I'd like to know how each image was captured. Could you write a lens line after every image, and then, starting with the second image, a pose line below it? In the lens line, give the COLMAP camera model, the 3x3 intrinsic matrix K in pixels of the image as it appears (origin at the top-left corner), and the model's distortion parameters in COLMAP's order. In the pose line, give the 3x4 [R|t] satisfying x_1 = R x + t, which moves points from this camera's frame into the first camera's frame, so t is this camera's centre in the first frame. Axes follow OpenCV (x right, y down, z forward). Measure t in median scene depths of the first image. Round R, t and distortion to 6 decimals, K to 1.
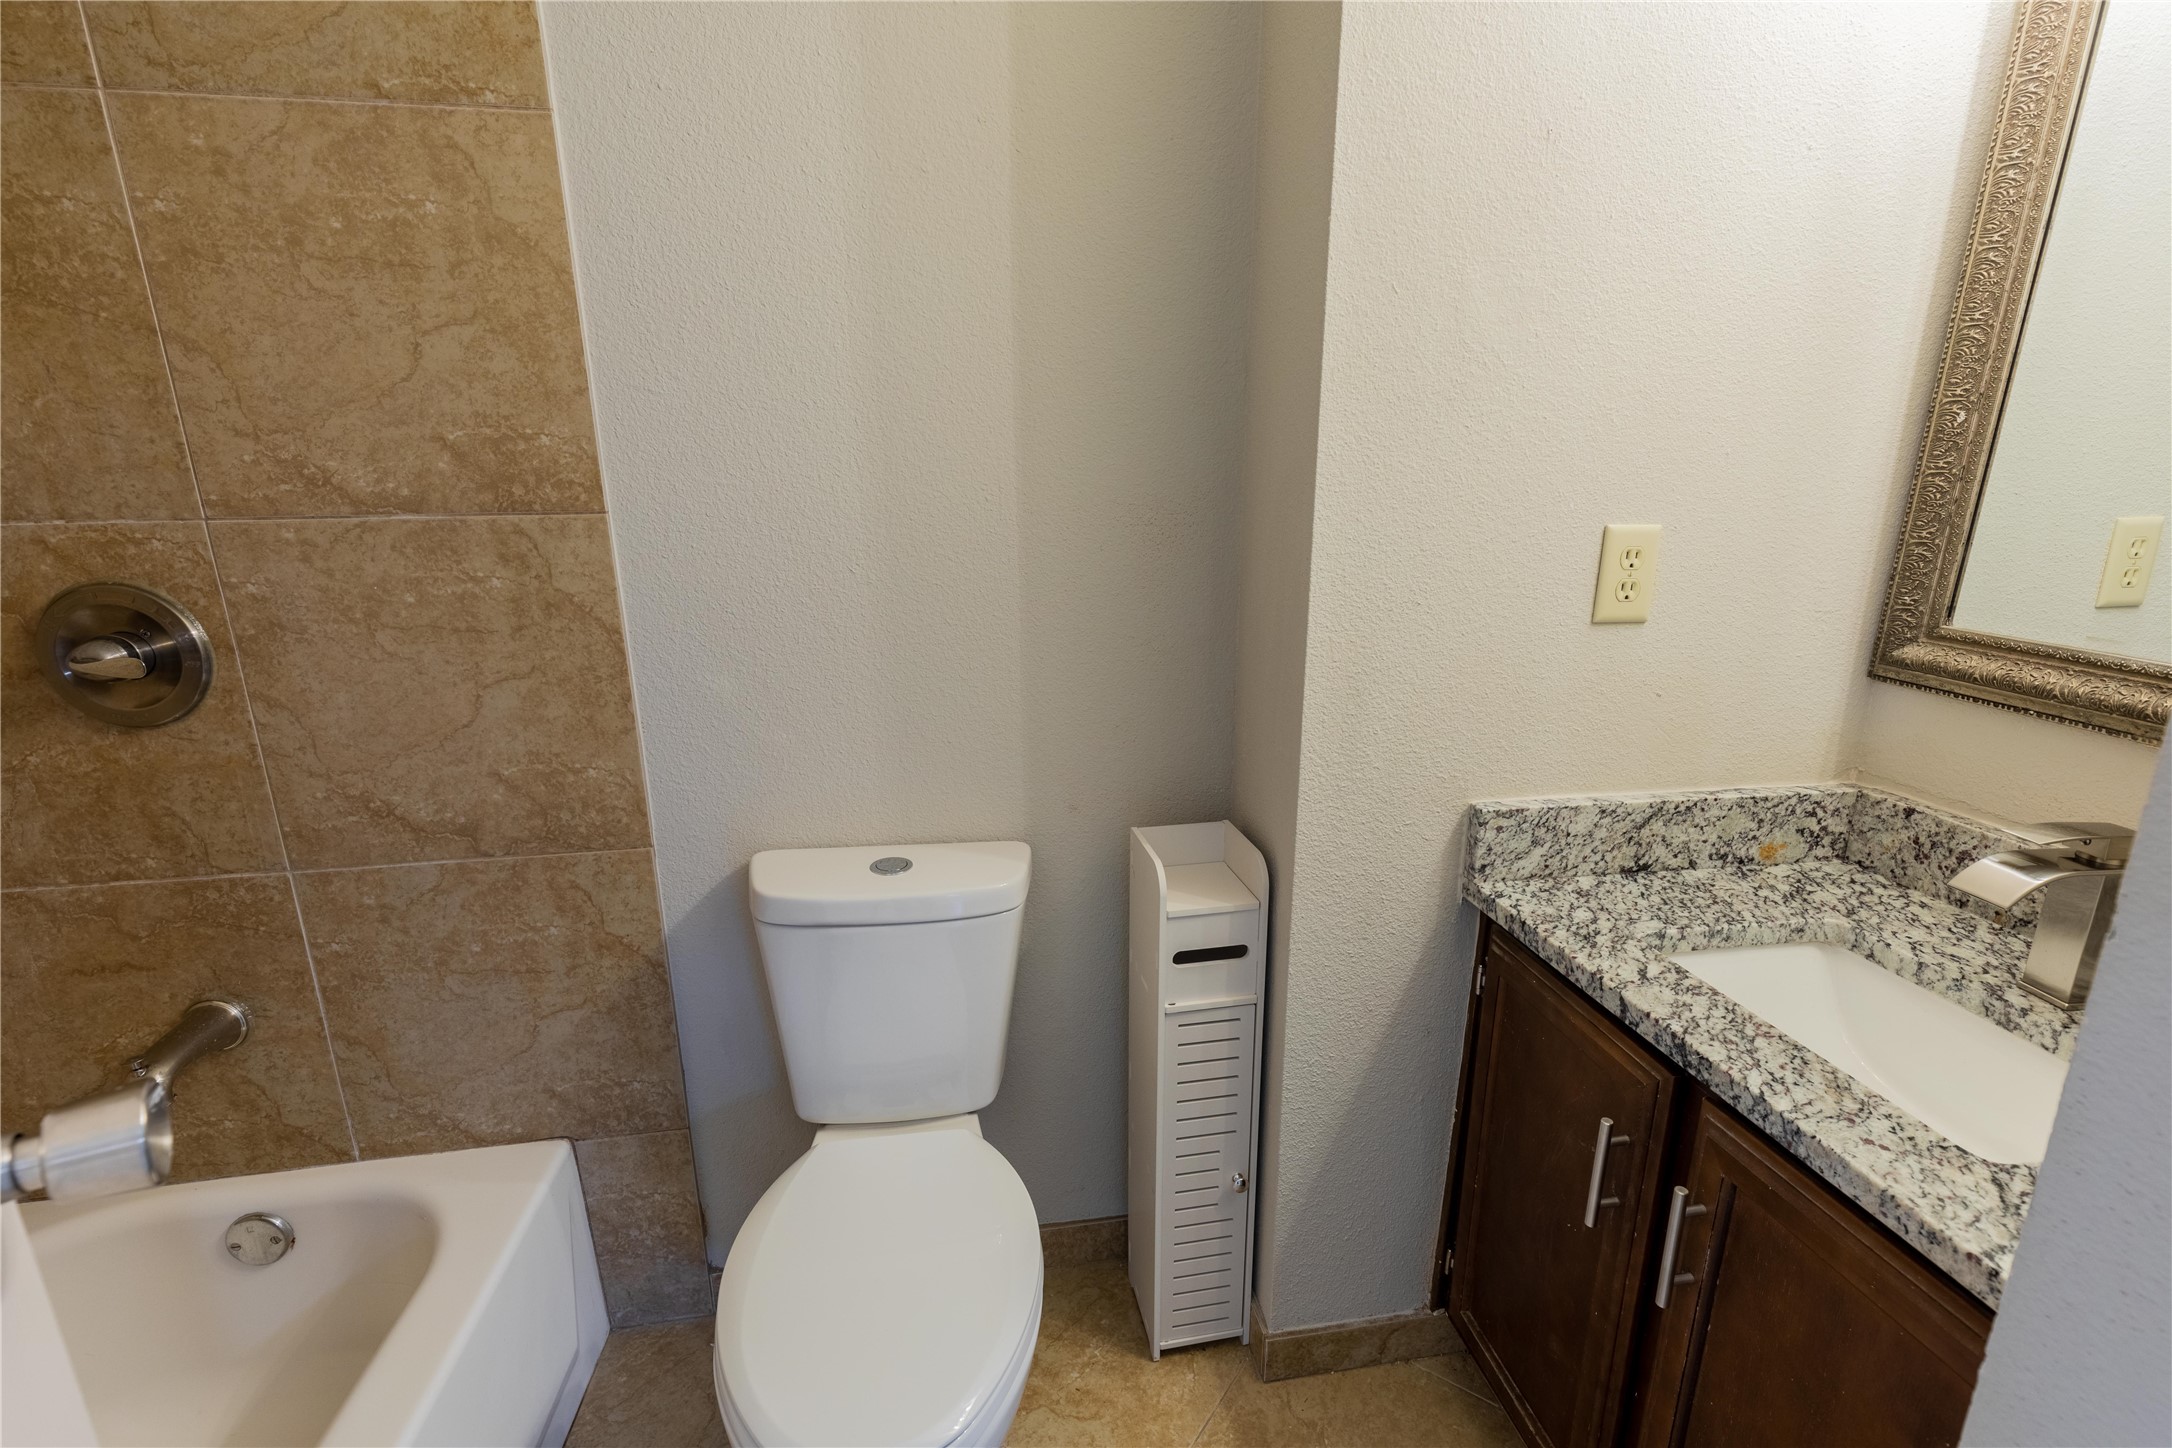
lens RADIAL K [[967.7, 0, 1089.7], [0, 967.7, 741.9], [0, 0, 1]] dist [0.009913, -0.004814]
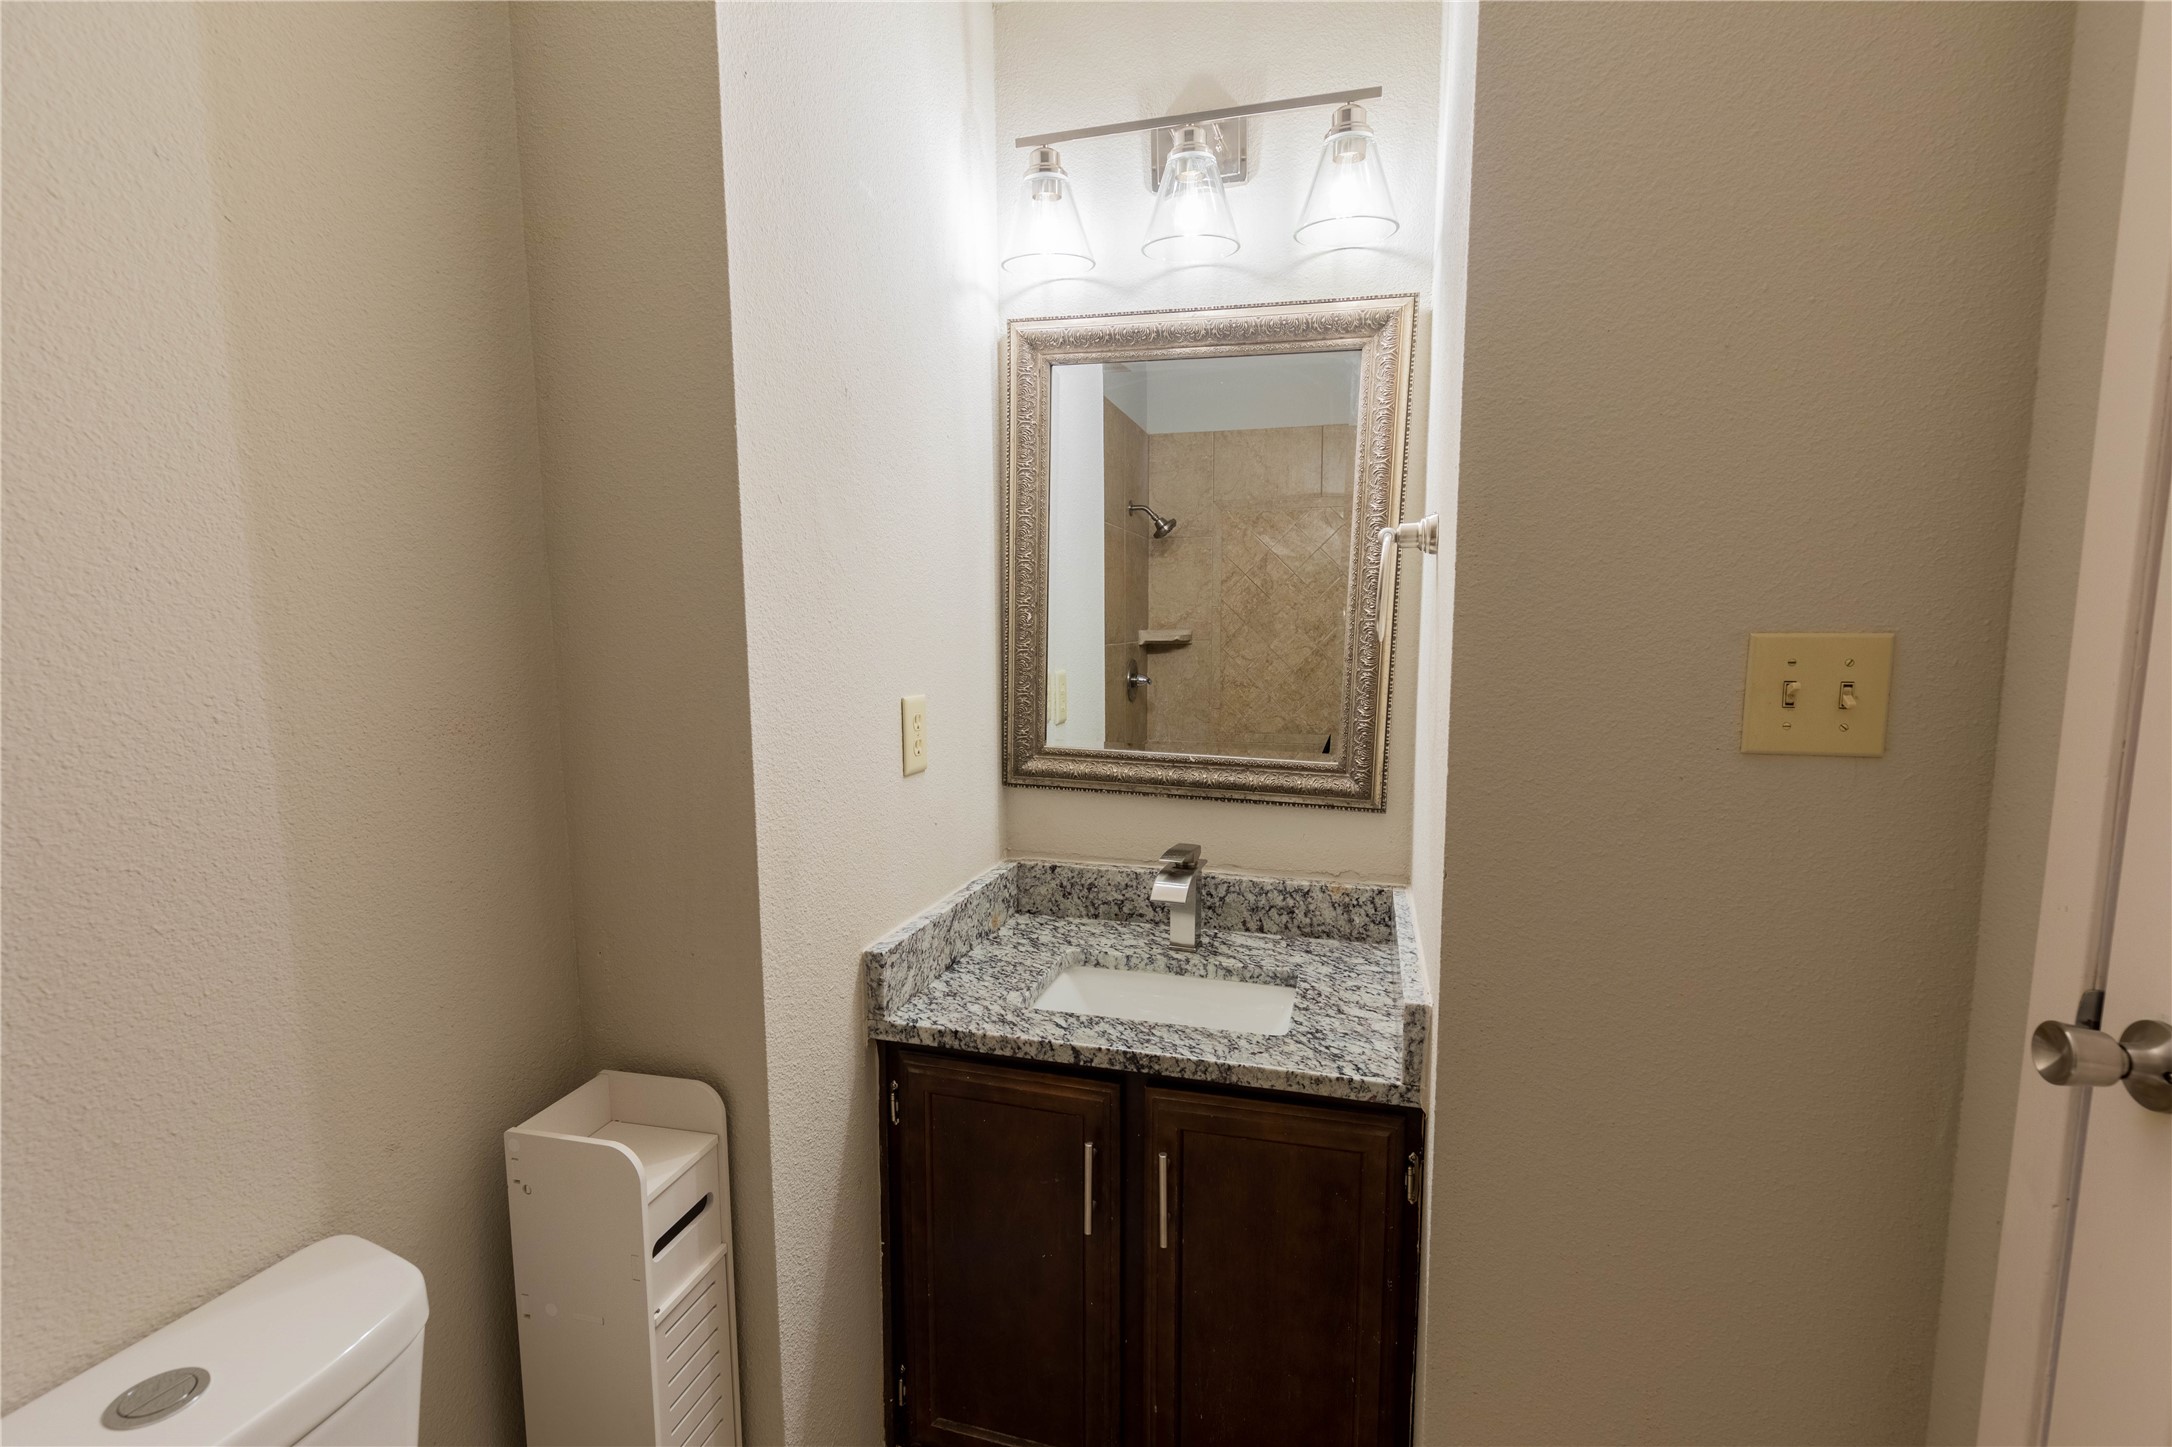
lens RADIAL K [[967.7, 0, 1089.7], [0, 967.7, 741.4], [0, 0, 1]] dist [0.009913, -0.004814]
pose [[0.422271, -0.108258, 0.899982, -0.474565], [0.238592, 0.971108, 0.004866, -0.115412], [-0.874507, 0.212673, 0.435900, 0.258207]]
